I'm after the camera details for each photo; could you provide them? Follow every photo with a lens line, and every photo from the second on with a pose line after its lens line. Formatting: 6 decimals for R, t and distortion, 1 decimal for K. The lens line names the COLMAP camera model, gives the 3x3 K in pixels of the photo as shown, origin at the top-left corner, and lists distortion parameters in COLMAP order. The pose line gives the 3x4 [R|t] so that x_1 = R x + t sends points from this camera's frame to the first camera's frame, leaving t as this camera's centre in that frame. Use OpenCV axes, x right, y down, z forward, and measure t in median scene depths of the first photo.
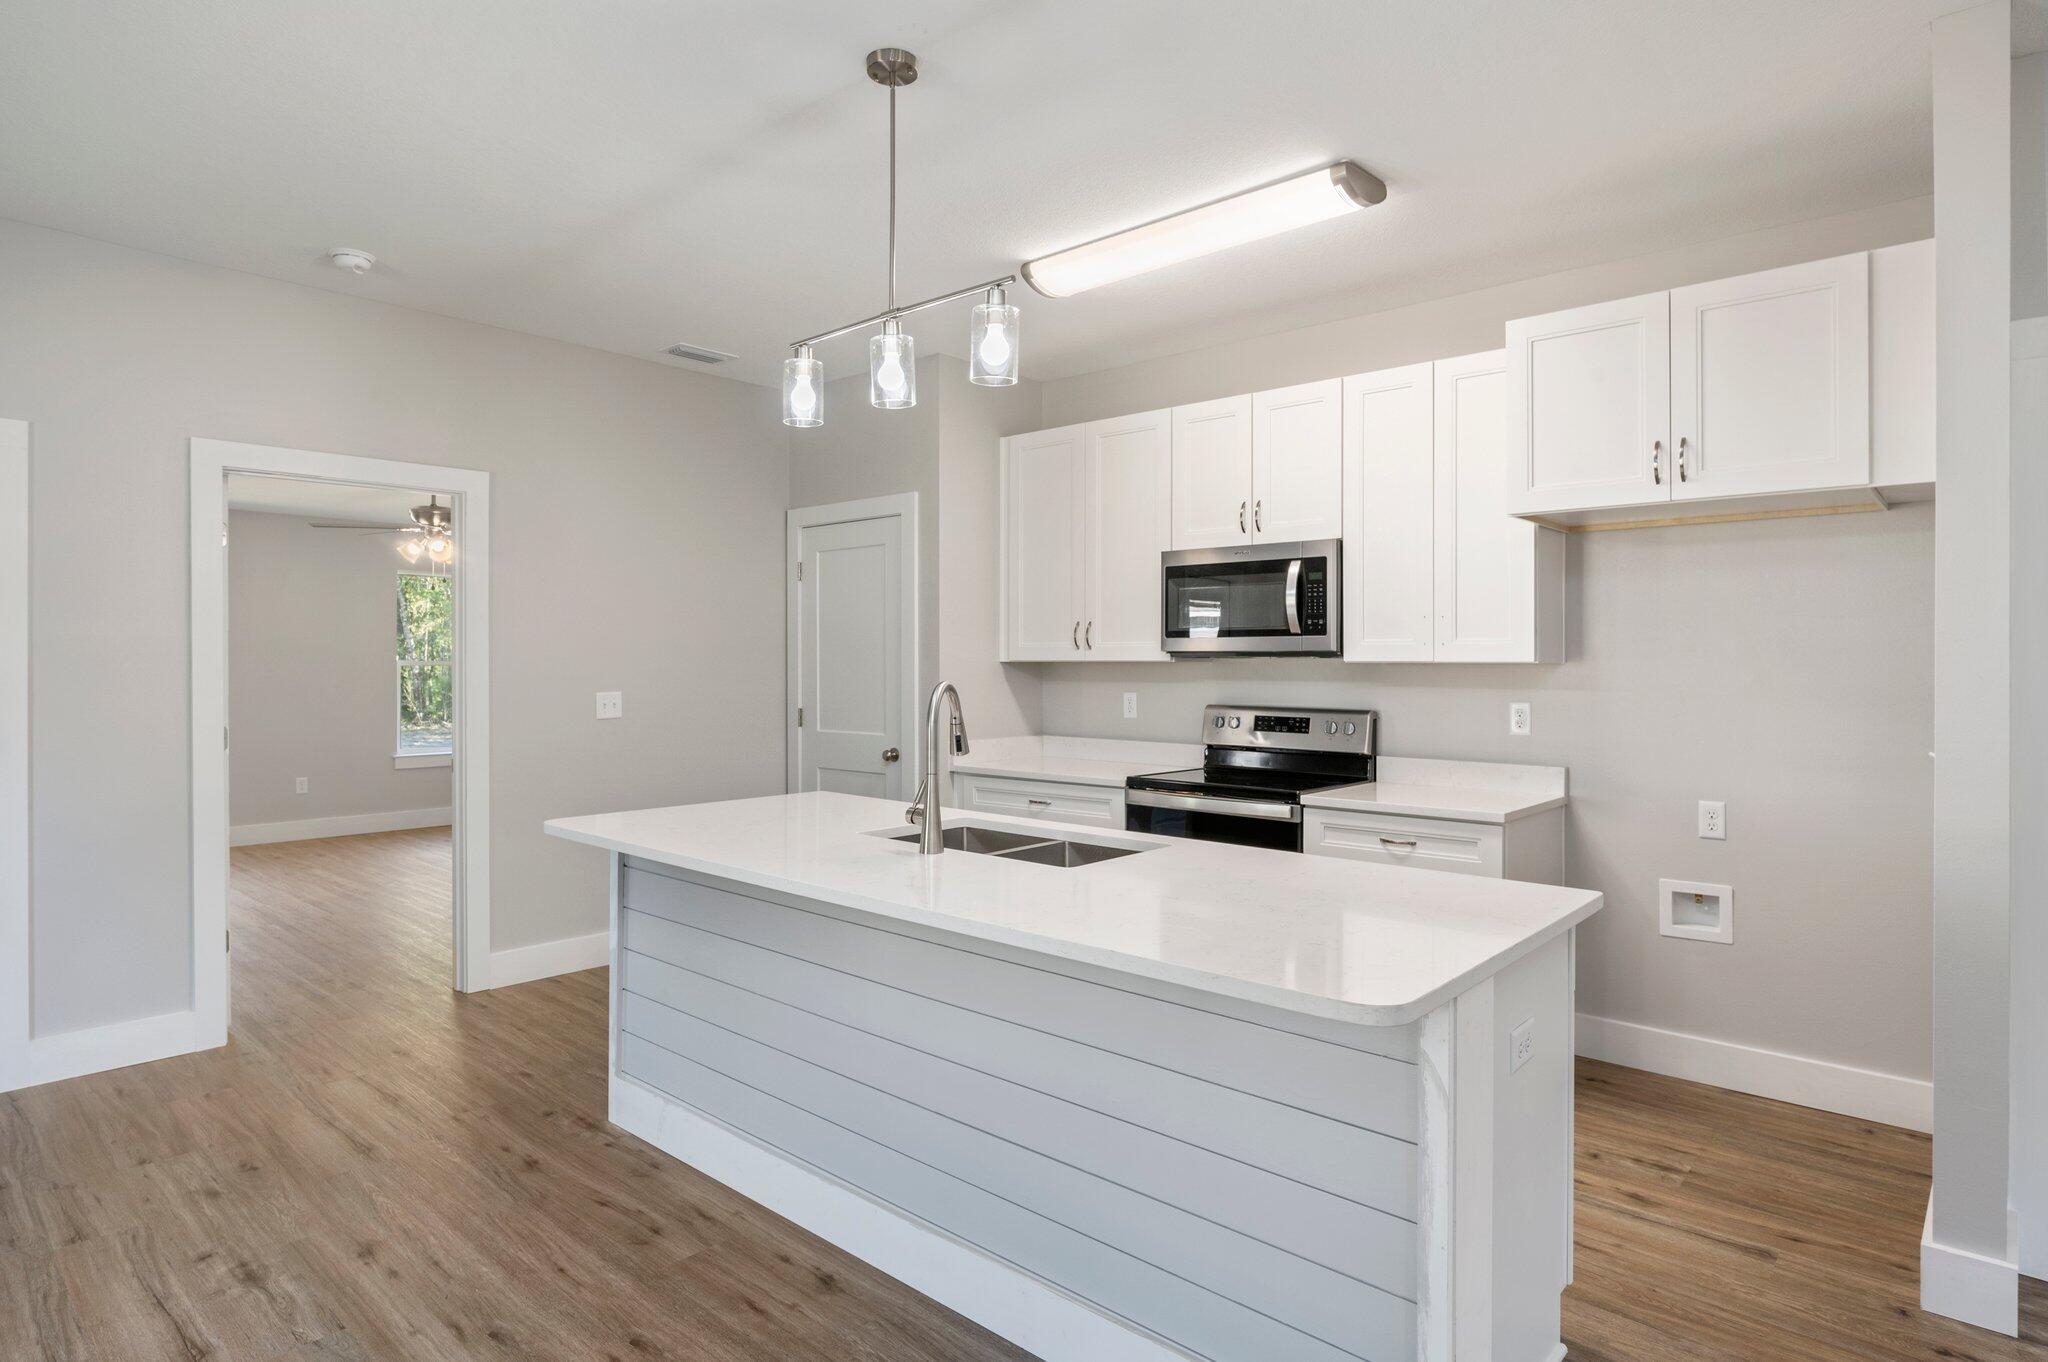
lens RADIAL K [[1108.6, 0, 1024.0], [0, 1108.6, 681.0], [0, 0, 1]] dist [0.000146, 0.000019]
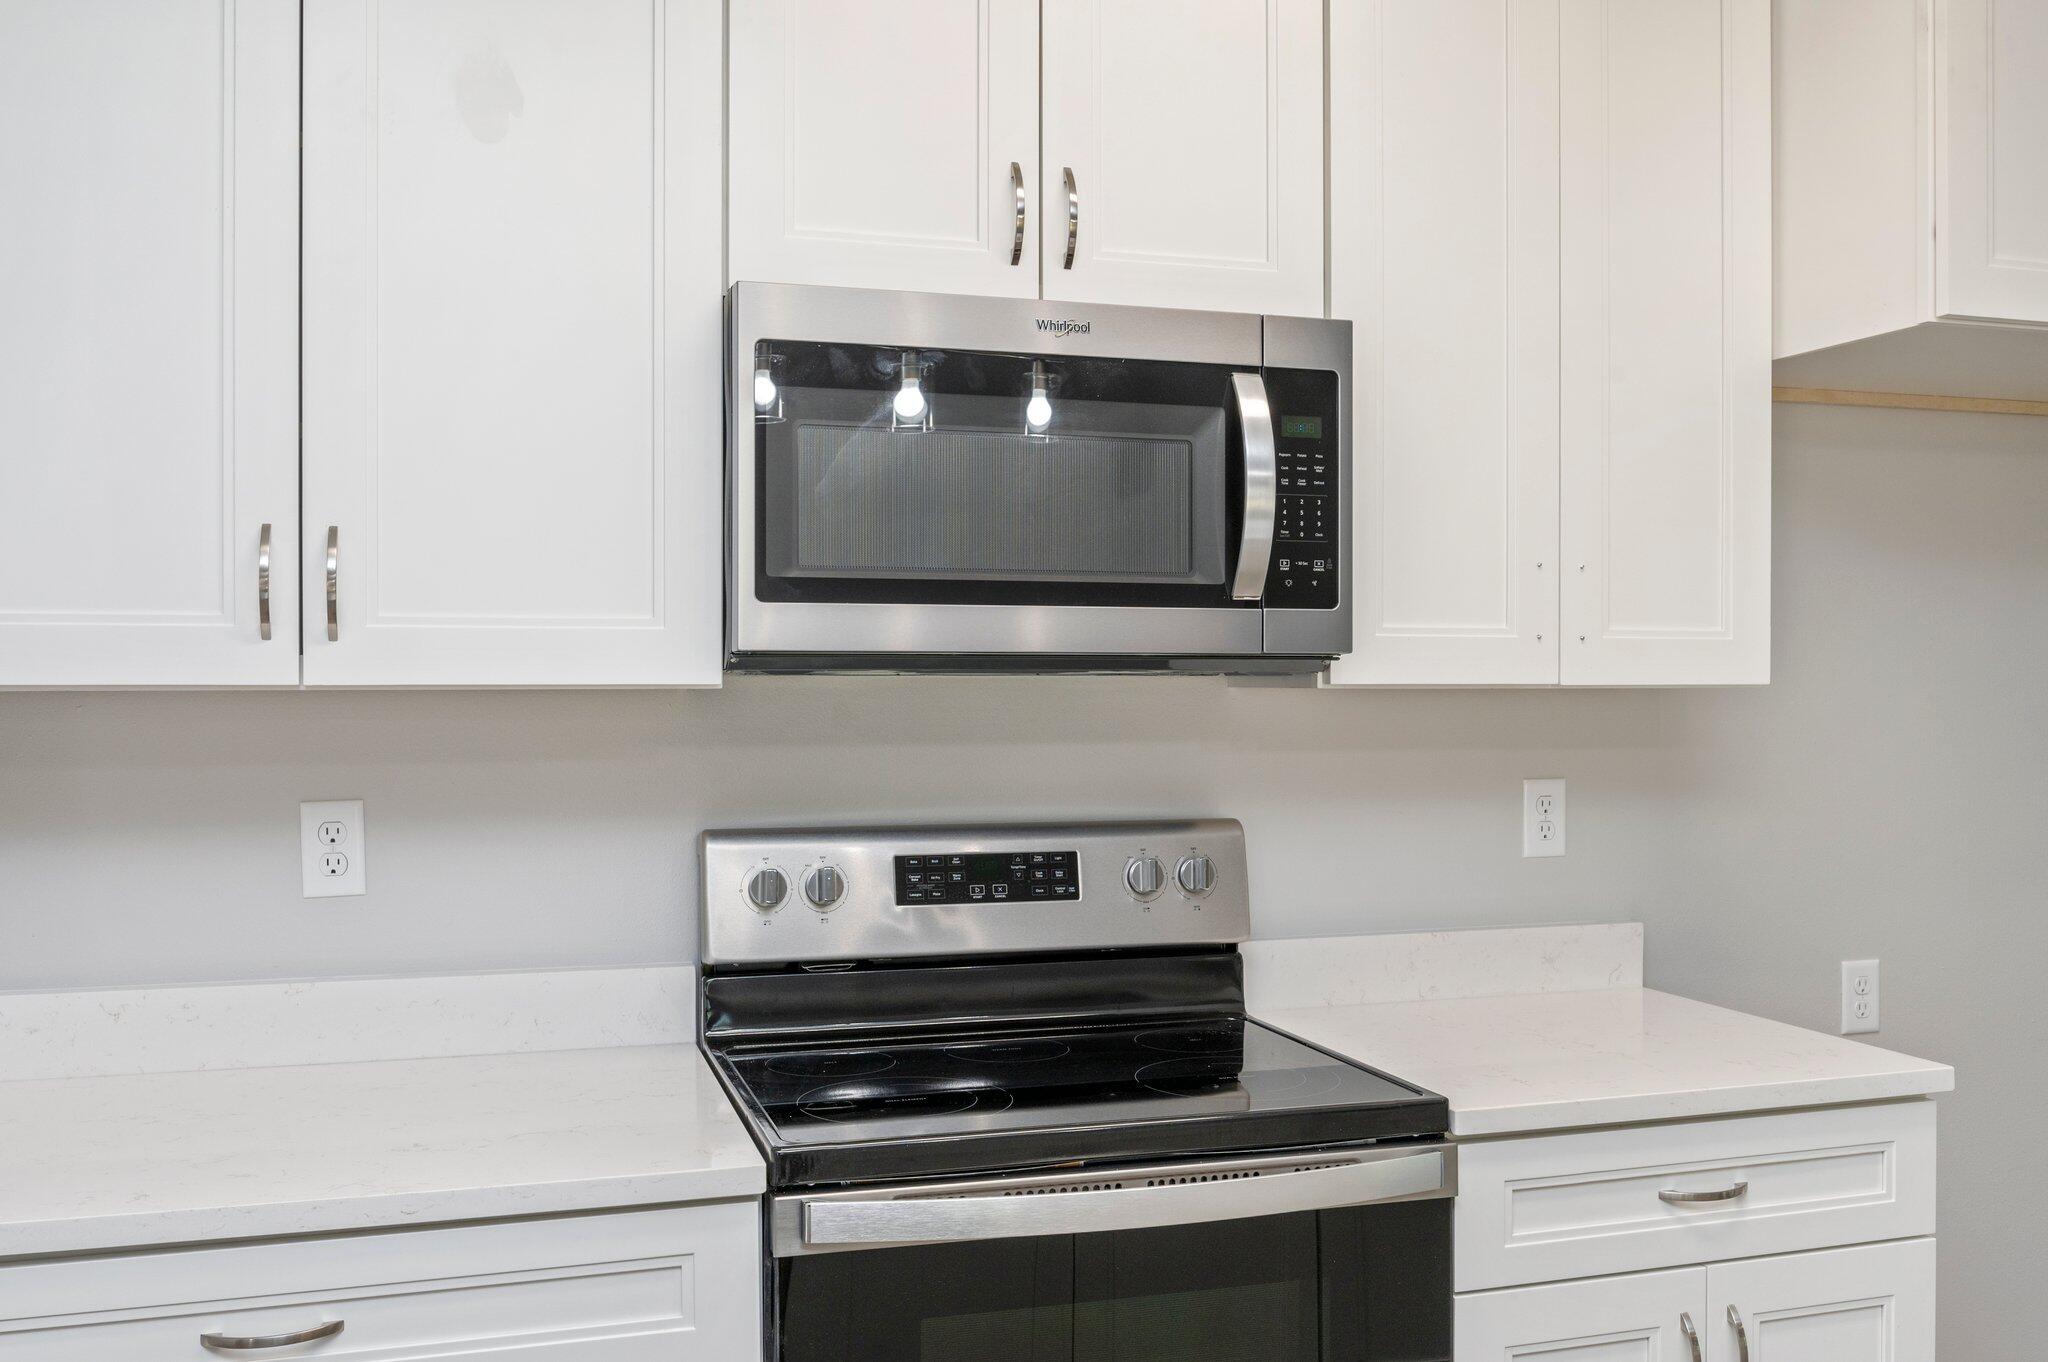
lens RADIAL K [[1751.5, 0, 1024.0], [0, 1751.5, 681.0], [0, 0, 1]] dist [-0.003198, -0.002634]
pose [[0.504976, 0.000951, 0.863133, -0.218700], [0.015792, 0.999822, -0.010340, -0.013992], [-0.862989, 0.018852, 0.504871, 0.765532]]
